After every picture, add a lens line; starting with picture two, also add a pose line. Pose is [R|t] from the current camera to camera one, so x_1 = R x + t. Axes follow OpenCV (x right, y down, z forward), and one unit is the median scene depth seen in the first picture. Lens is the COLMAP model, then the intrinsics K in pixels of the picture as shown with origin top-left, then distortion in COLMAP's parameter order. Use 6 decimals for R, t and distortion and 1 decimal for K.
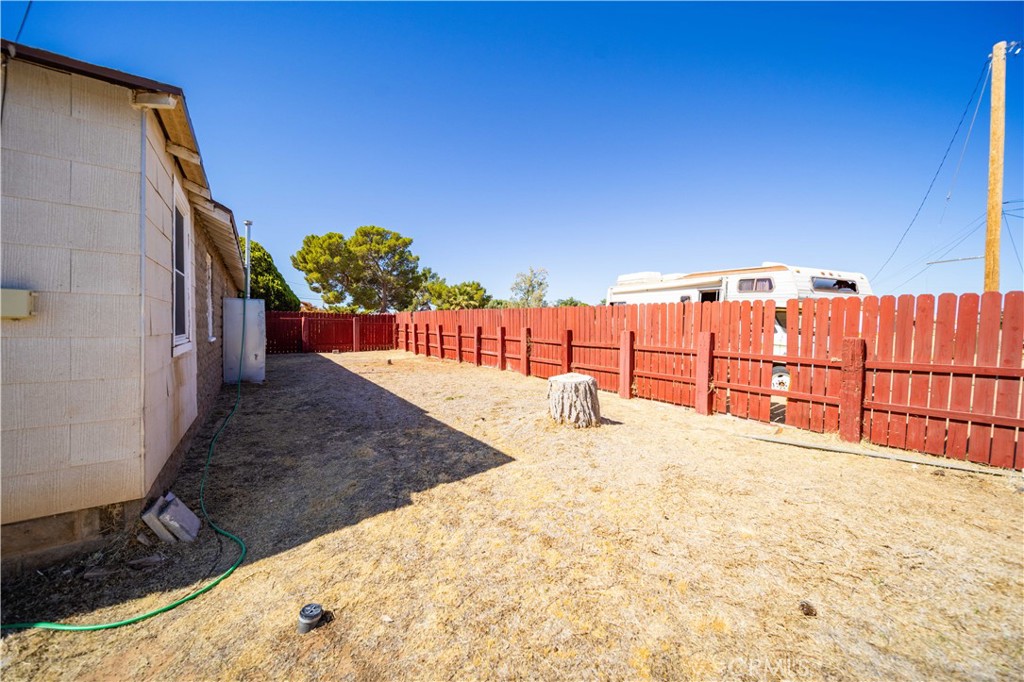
lens RADIAL K [[362.1, 0, 514.4], [0, 362.1, 324.9], [0, 0, 1]] dist [0.000351, 0.000069]
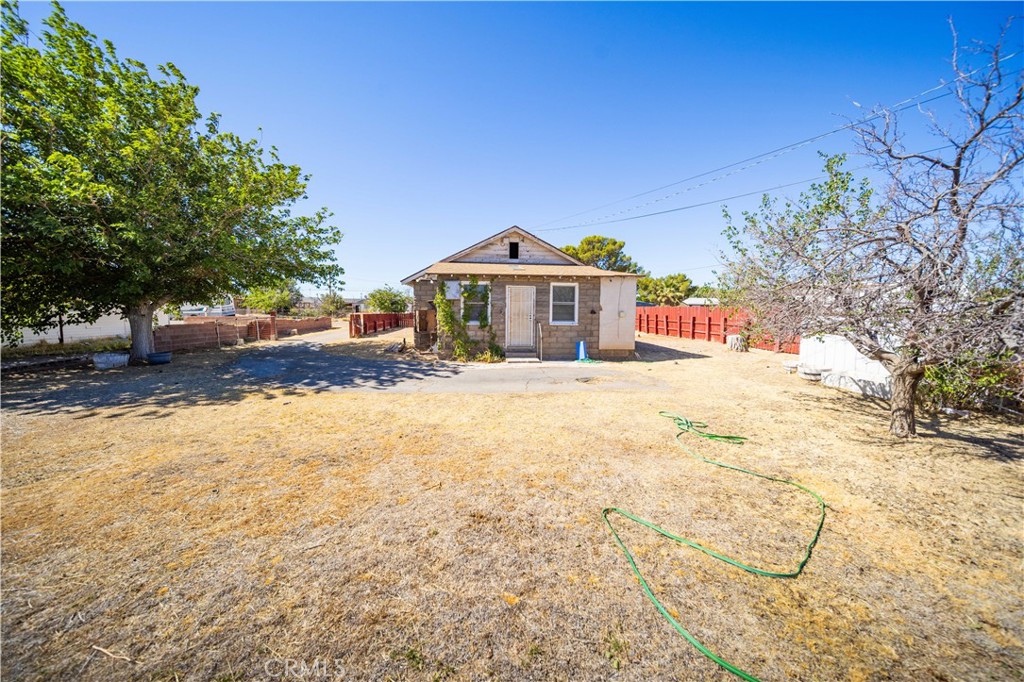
lens RADIAL K [[362.1, 0, 514.4], [0, 362.1, 324.9], [0, 0, 1]] dist [0.000351, 0.000069]
pose [[0.865185, 0.020420, -0.501037, 0.023590], [-0.003948, 0.999417, 0.033914, -0.009276], [0.501438, -0.027364, 0.864761, -0.773598]]
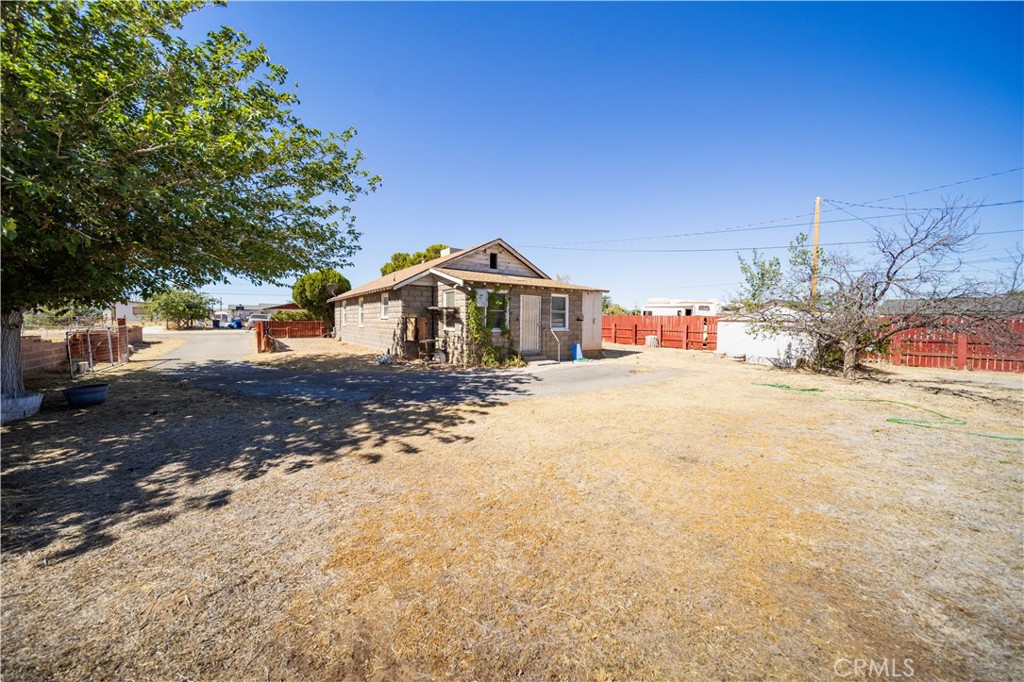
lens RADIAL K [[362.1, 0, 514.4], [0, 362.1, 324.9], [0, 0, 1]] dist [0.000351, 0.000069]
pose [[0.999281, 0.002256, 0.037840, -0.511833], [-0.002755, 0.999910, 0.013125, -0.008729], [-0.037807, -0.013220, 0.999198, -0.980687]]
